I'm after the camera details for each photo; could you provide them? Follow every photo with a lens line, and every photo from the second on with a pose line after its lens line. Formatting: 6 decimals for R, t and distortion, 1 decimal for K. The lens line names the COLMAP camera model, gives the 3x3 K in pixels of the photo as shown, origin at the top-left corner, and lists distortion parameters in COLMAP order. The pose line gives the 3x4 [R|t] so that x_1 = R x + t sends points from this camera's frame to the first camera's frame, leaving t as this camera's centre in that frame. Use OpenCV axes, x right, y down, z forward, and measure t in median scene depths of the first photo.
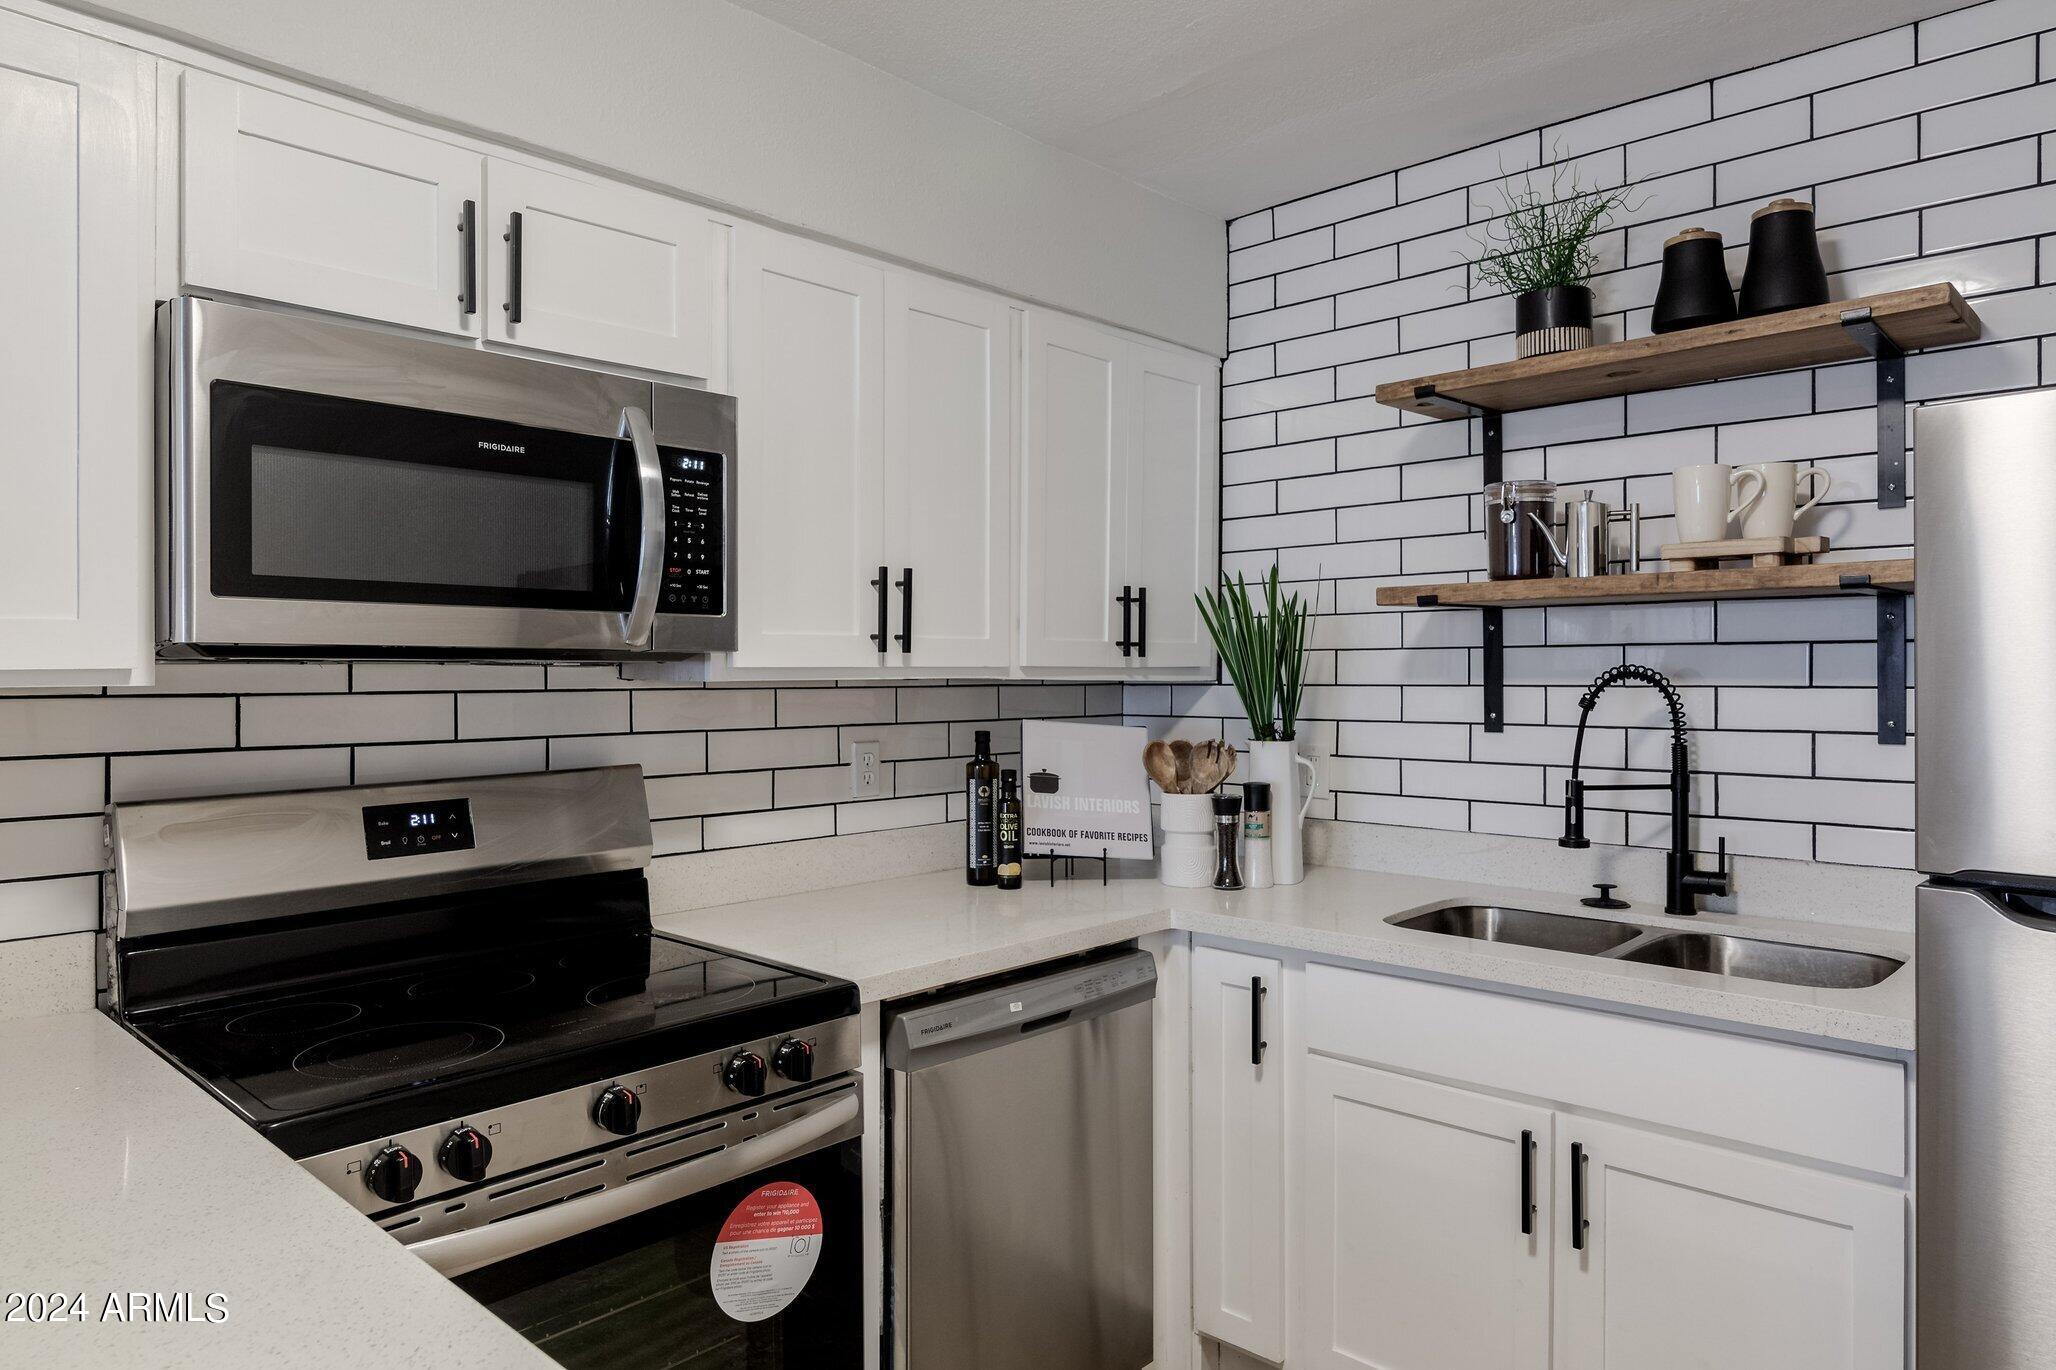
lens RADIAL K [[1291.6, 0, 1029.9], [0, 1291.6, 668.6], [0, 0, 1]] dist [-0.000050, -0.000281]
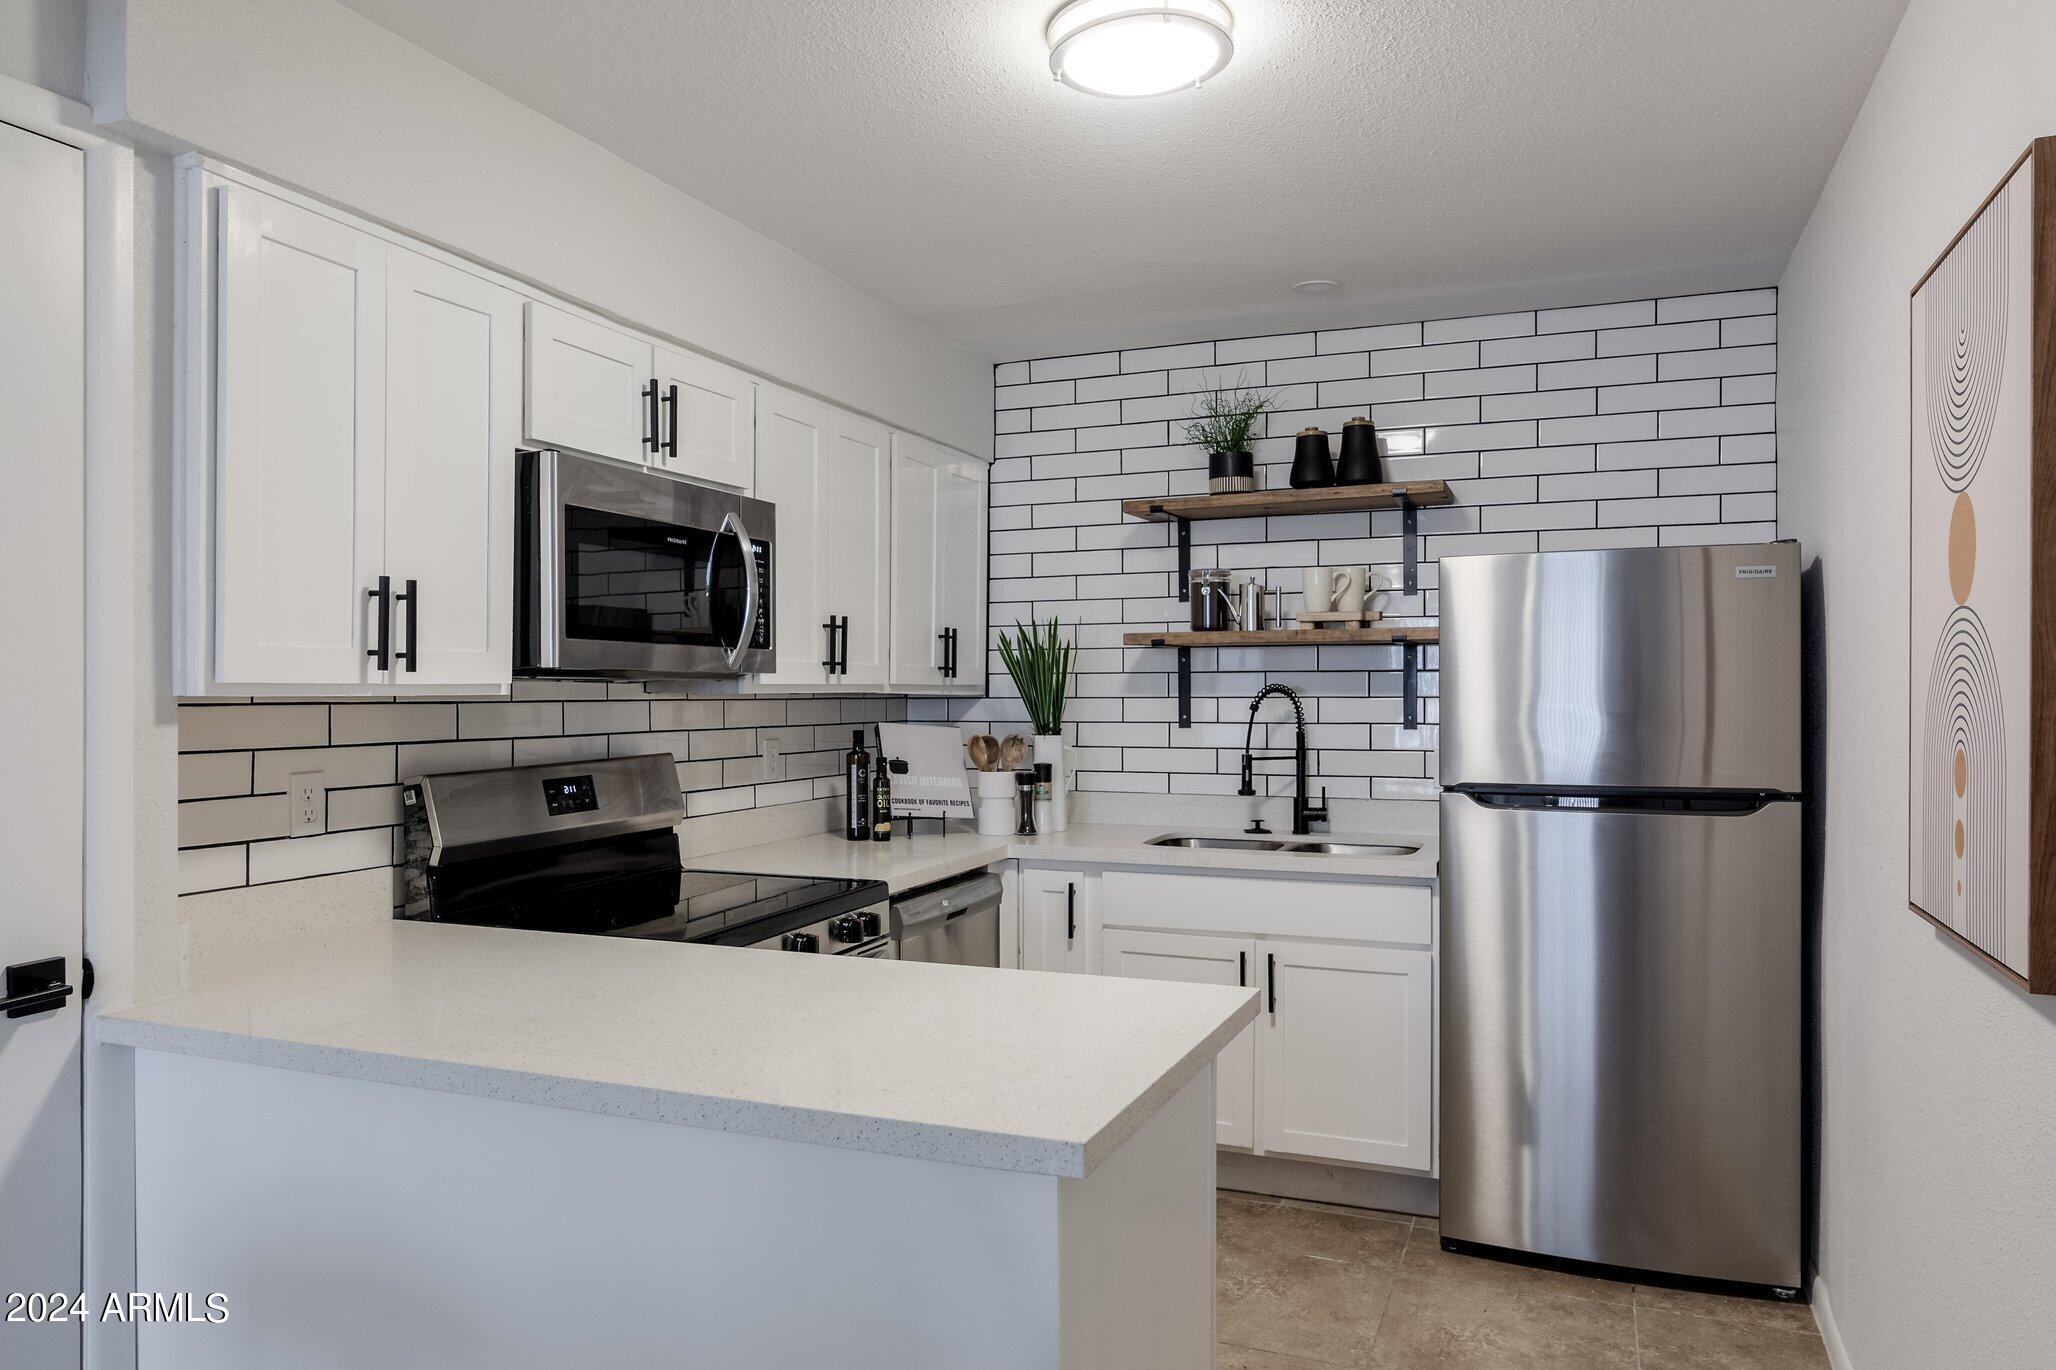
lens RADIAL K [[1354.0, 0, 1028.0], [0, 1354.0, 685.0], [0, 0, 1]] dist [0.000865, 0.000070]
pose [[0.931995, 0.002435, 0.362463, -0.449640], [-0.001576, 0.999995, -0.002666, 0.003237], [-0.362467, 0.001913, 0.931995, -0.489604]]
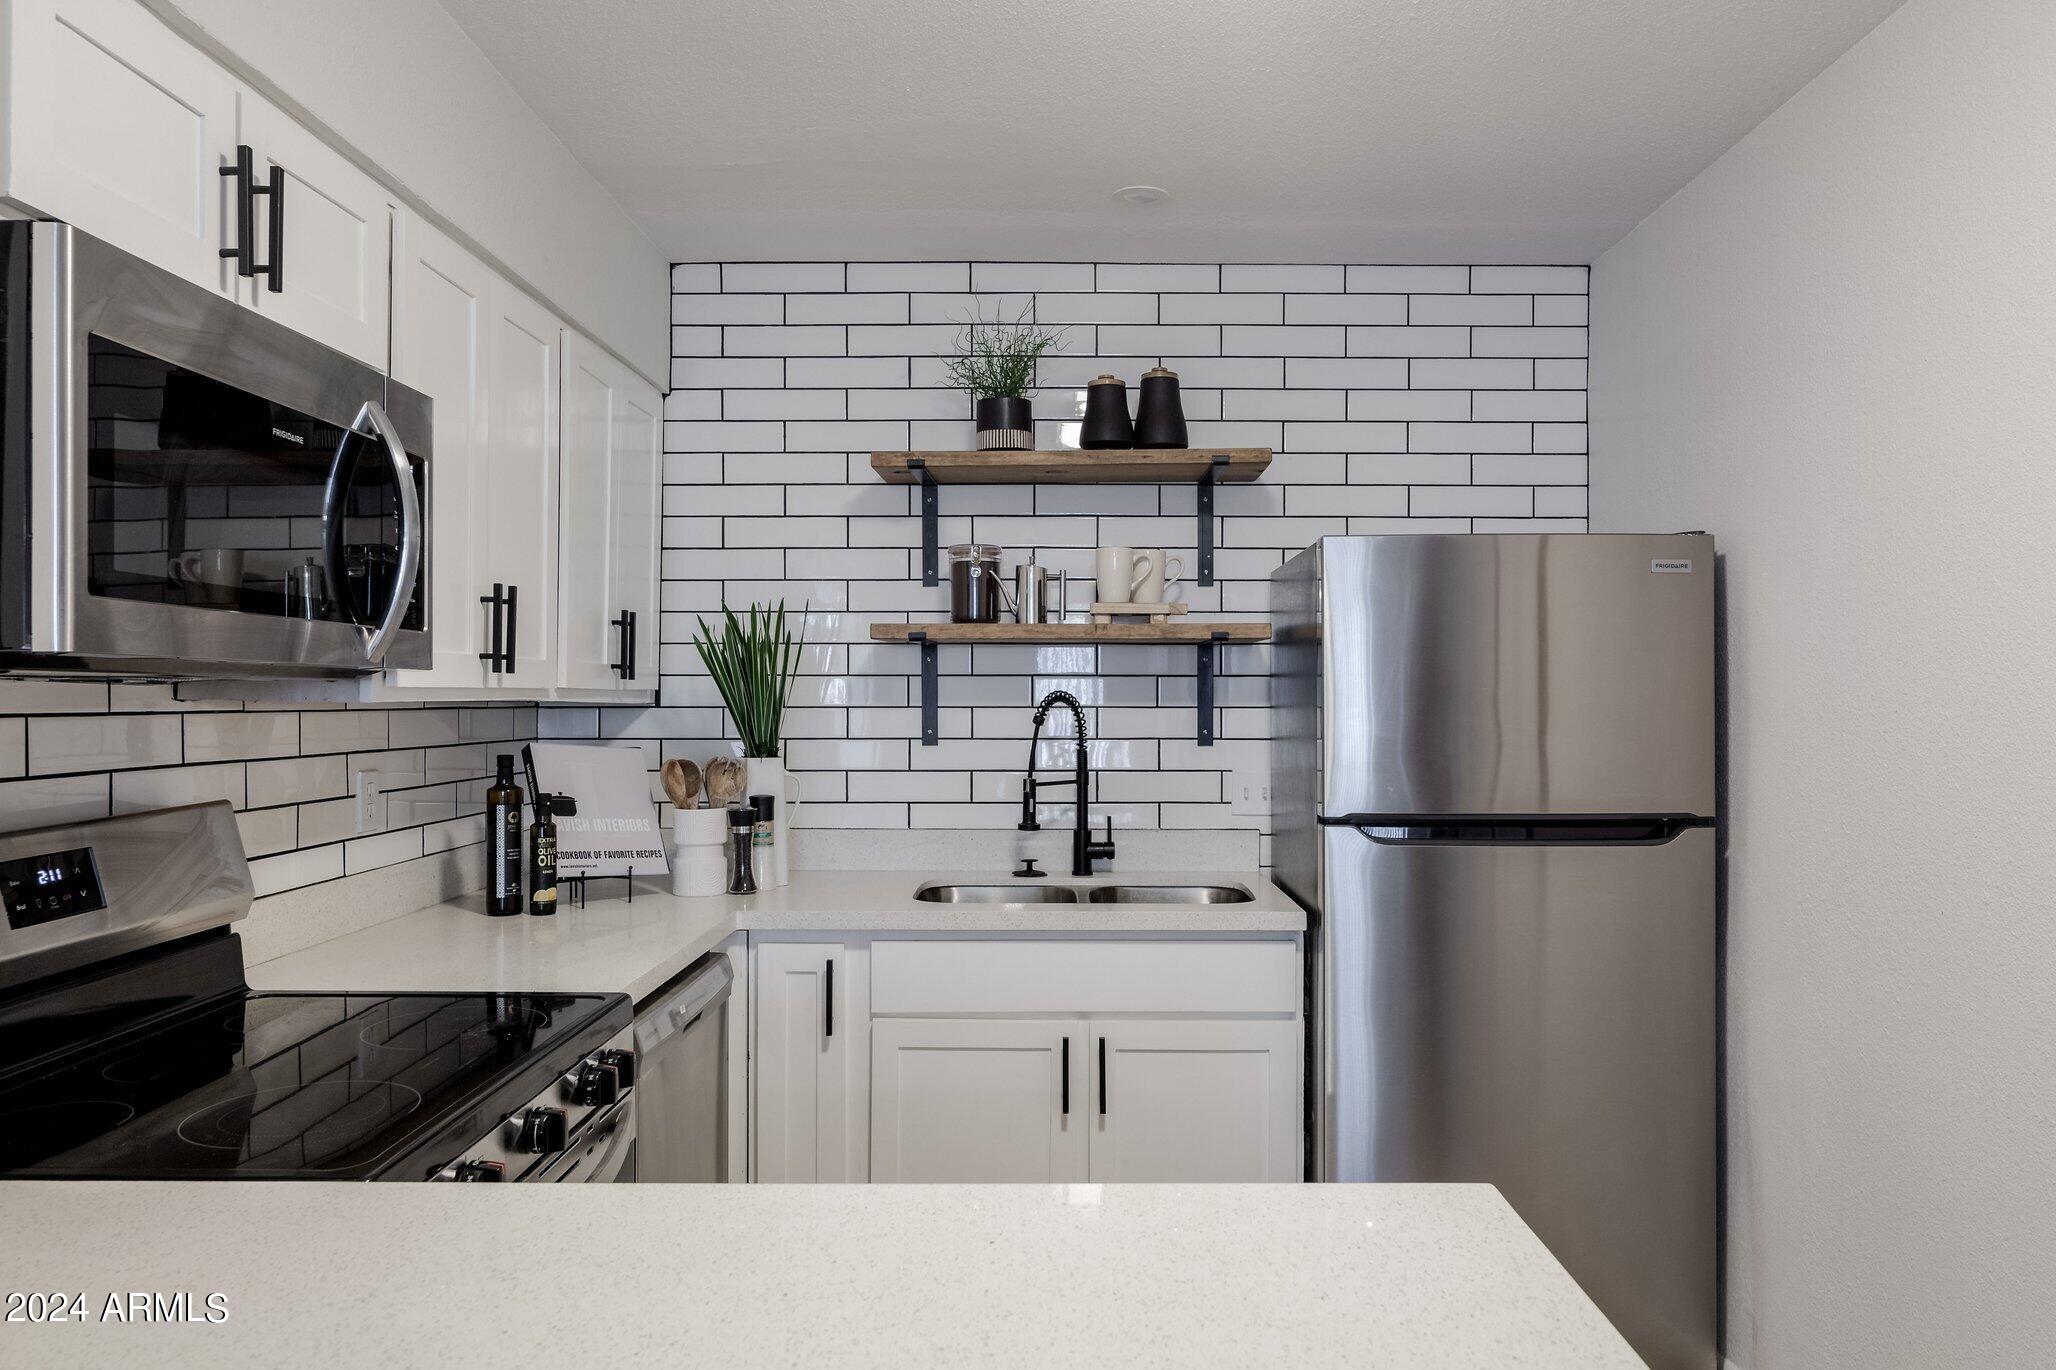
lens RADIAL K [[1372.9, 0, 1055.5], [0, 1372.9, 684.2], [0, 0, 1]] dist [0.000987, 0.000397]
pose [[0.729786, 0.010192, 0.683600, -0.495704], [-0.005641, 0.999945, -0.008886, 0.002668], [-0.683652, 0.002628, 0.729803, -0.029551]]
